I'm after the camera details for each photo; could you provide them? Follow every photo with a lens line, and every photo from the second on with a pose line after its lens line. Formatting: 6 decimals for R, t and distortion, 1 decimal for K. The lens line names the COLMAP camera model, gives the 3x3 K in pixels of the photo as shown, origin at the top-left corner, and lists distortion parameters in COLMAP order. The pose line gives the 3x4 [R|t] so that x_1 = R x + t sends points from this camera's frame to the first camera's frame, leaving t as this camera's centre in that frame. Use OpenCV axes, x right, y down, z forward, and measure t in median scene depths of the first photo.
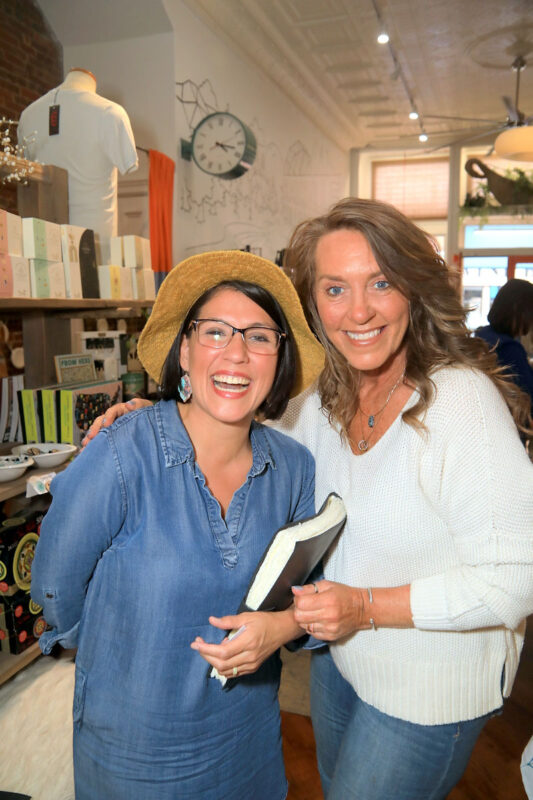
lens RADIAL K [[632.9, 0, 270.1], [0, 632.9, 402.9], [0, 0, 1]] dist [-0.116022, 0.116532]
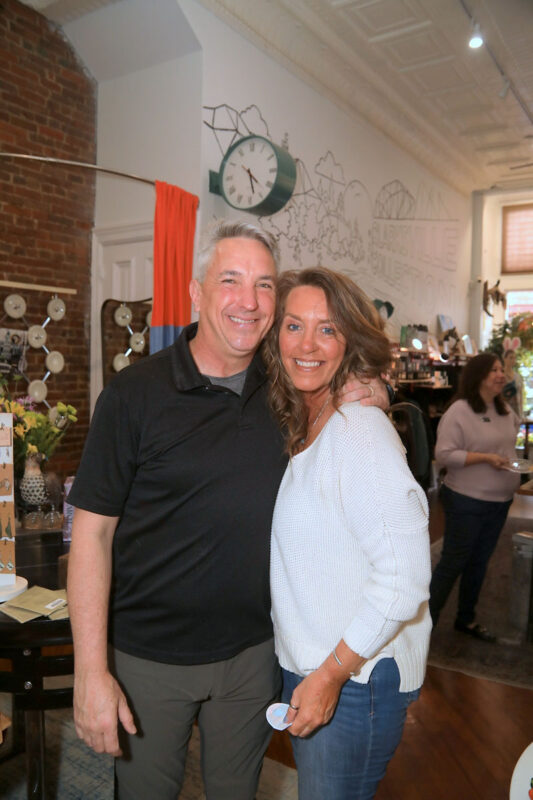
lens RADIAL K [[632.9, 0, 264.8], [0, 632.9, 399.6], [0, 0, 1]] dist [-0.116022, 0.116532]
pose [[0.967604, 0.031349, -0.250520, 0.153107], [-0.055622, 0.994351, -0.090406, -0.042852], [0.246271, 0.101411, 0.963881, 0.232930]]
